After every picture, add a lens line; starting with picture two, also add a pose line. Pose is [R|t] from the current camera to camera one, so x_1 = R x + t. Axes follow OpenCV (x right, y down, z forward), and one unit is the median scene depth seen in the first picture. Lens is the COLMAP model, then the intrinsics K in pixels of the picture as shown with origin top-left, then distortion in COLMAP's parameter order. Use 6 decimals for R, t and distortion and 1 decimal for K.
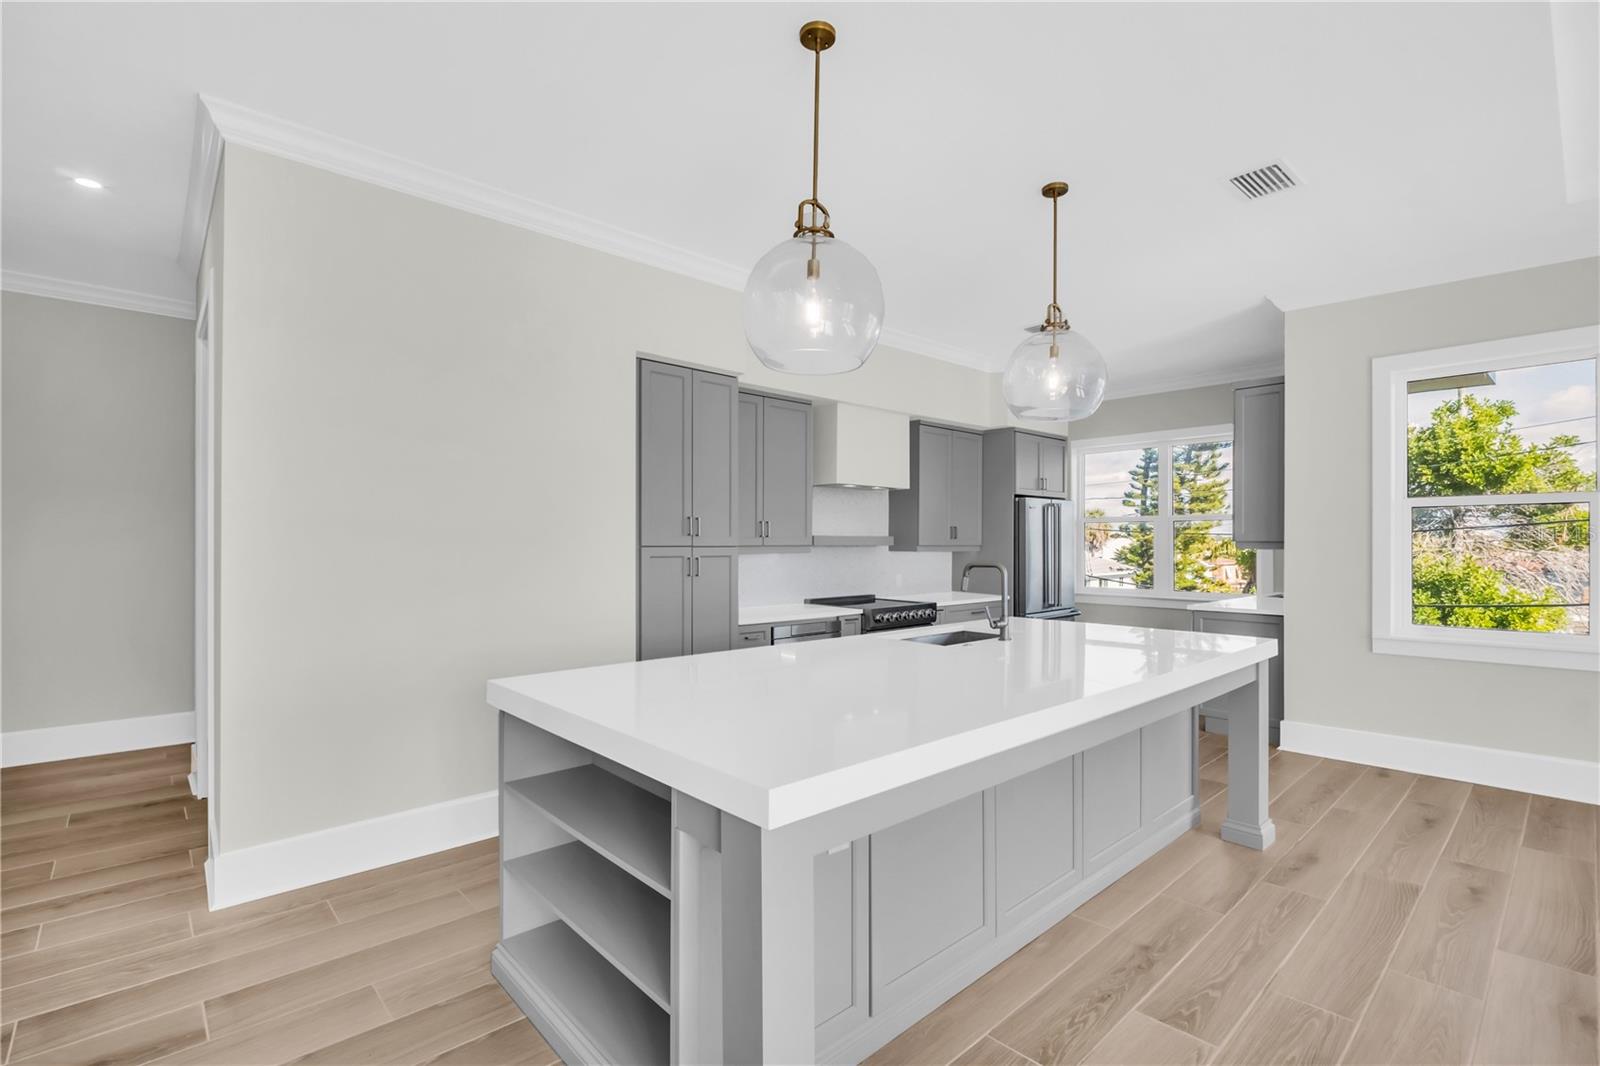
lens RADIAL K [[734.2, 0, 799.8], [0, 734.2, 538.4], [0, 0, 1]] dist [-0.004007, 0.000241]
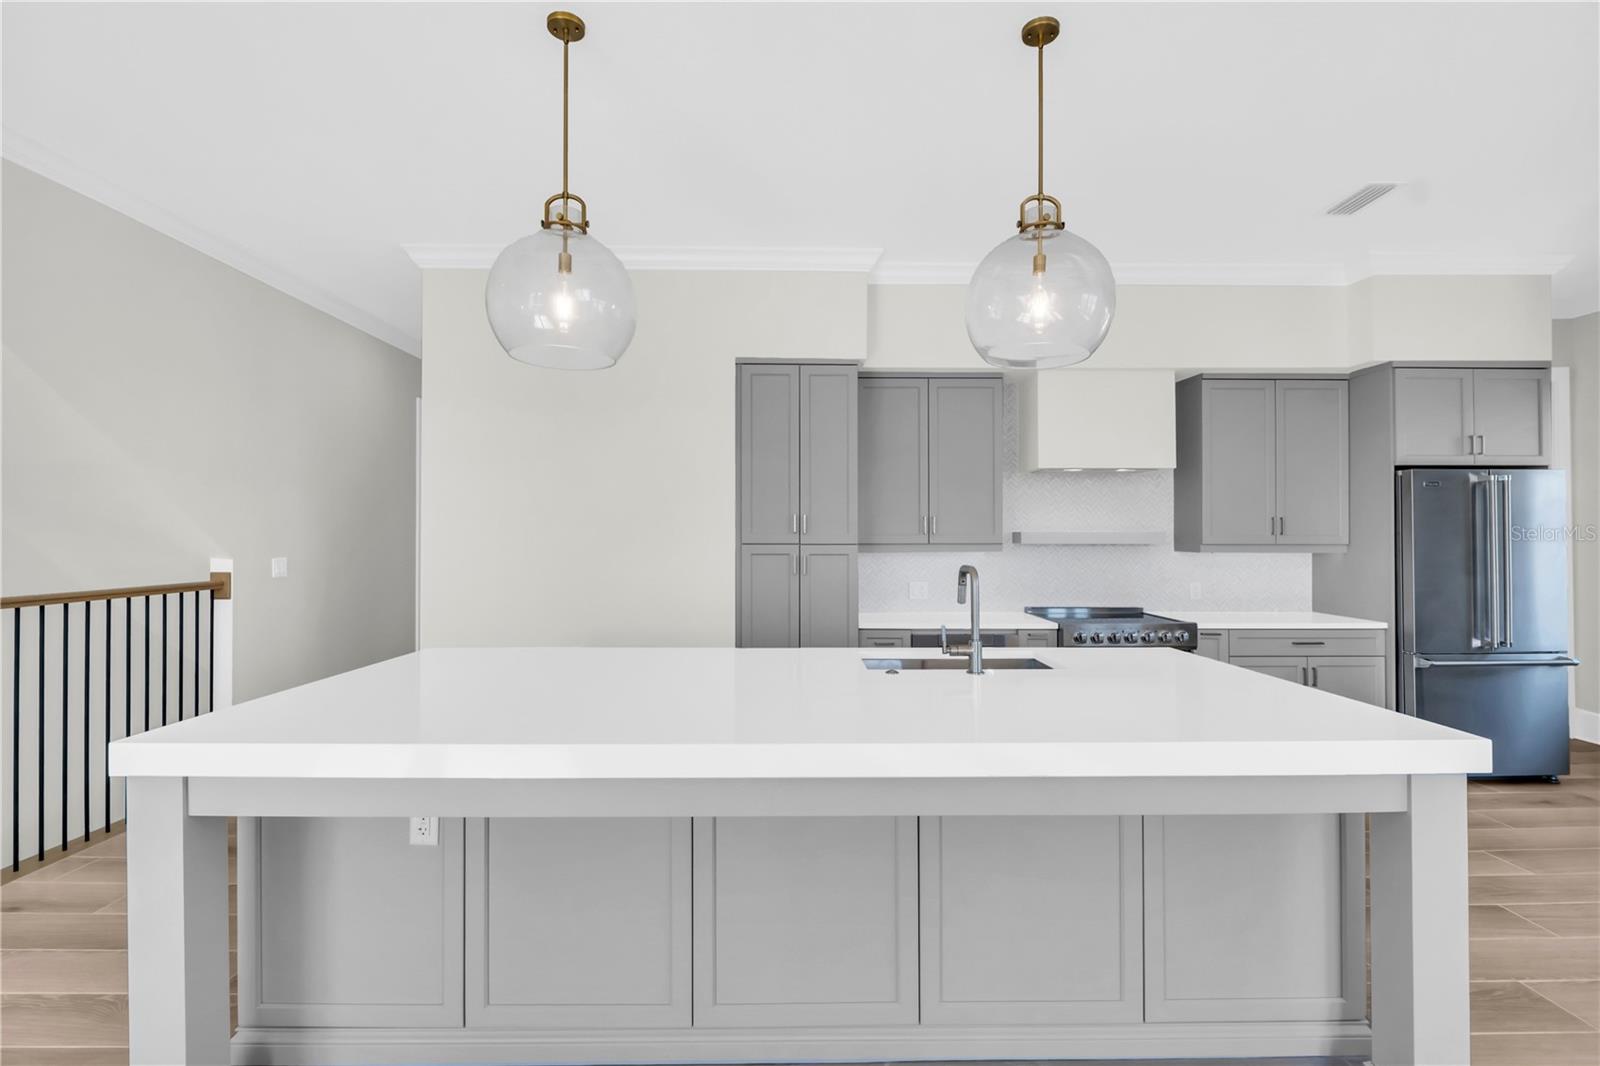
lens RADIAL K [[734.2, 0, 800.0], [0, 734.2, 532.7], [0, 0, 1]] dist [-0.004007, 0.000241]
pose [[0.741289, -0.006378, -0.671155, 0.390622], [0.002474, 0.999974, -0.006770, 0.002025], [0.671181, 0.003358, 0.741286, 0.205228]]
